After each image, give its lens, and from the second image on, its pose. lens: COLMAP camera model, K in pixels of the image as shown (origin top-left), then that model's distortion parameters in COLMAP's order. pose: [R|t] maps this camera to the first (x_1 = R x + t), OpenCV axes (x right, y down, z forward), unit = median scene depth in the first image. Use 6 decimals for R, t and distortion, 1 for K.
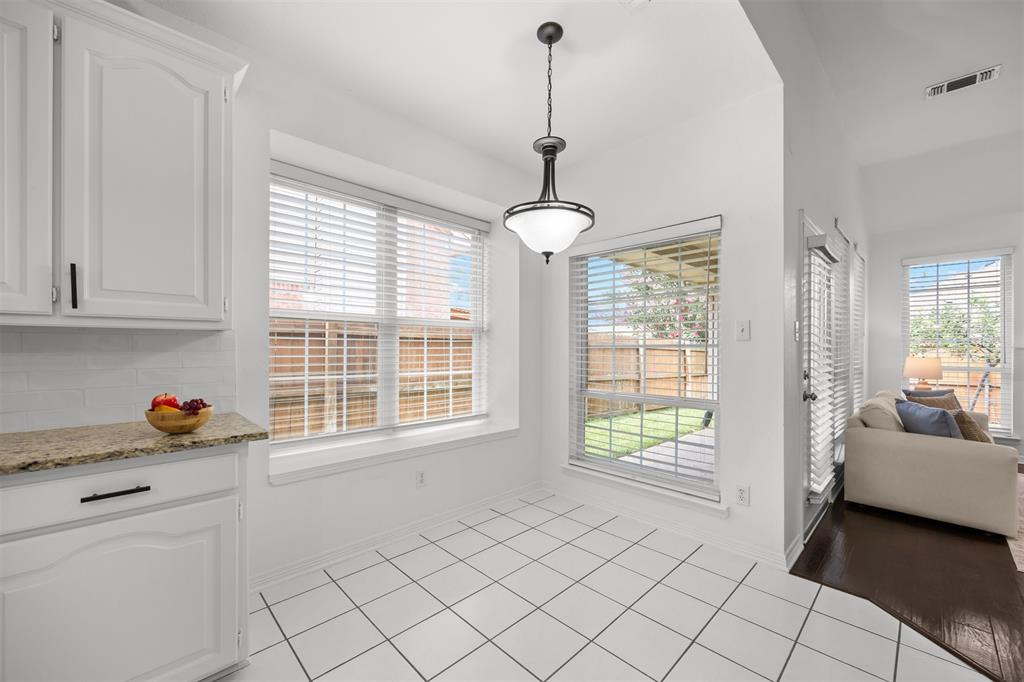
lens RADIAL K [[398.9, 0, 520.6], [0, 398.9, 346.3], [0, 0, 1]] dist [-0.000978, 0.000198]
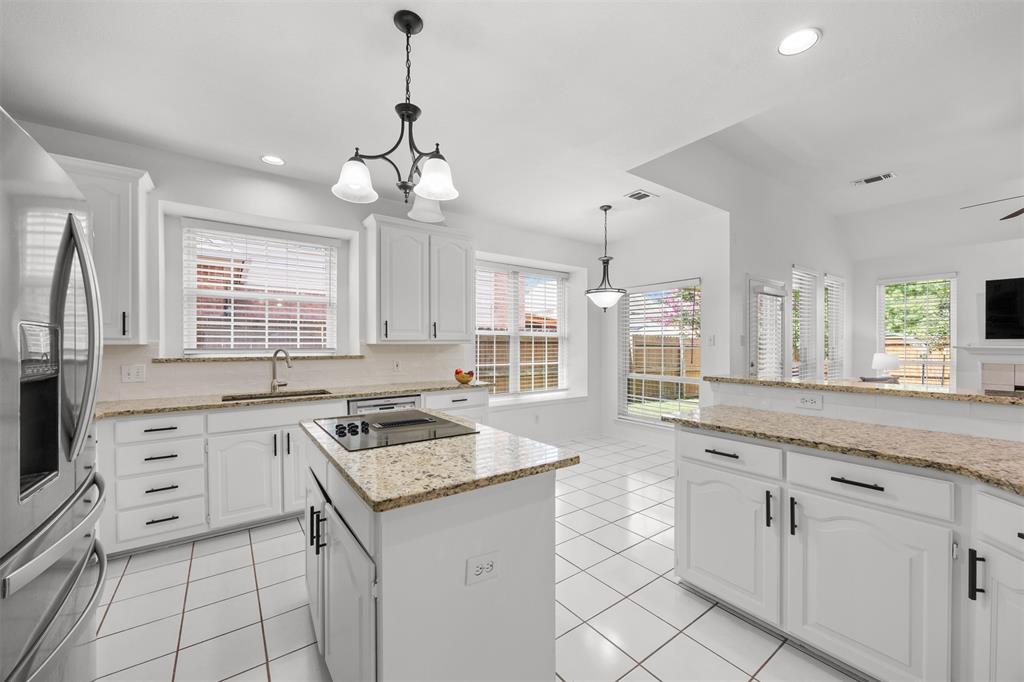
lens RADIAL K [[398.9, 0, 515.6], [0, 398.9, 347.5], [0, 0, 1]] dist [-0.000978, 0.000198]
pose [[0.988916, -0.004226, -0.148414, -0.087886], [0.005854, 0.999927, 0.010534, -0.035243], [0.148359, -0.011286, 0.988869, -1.174949]]
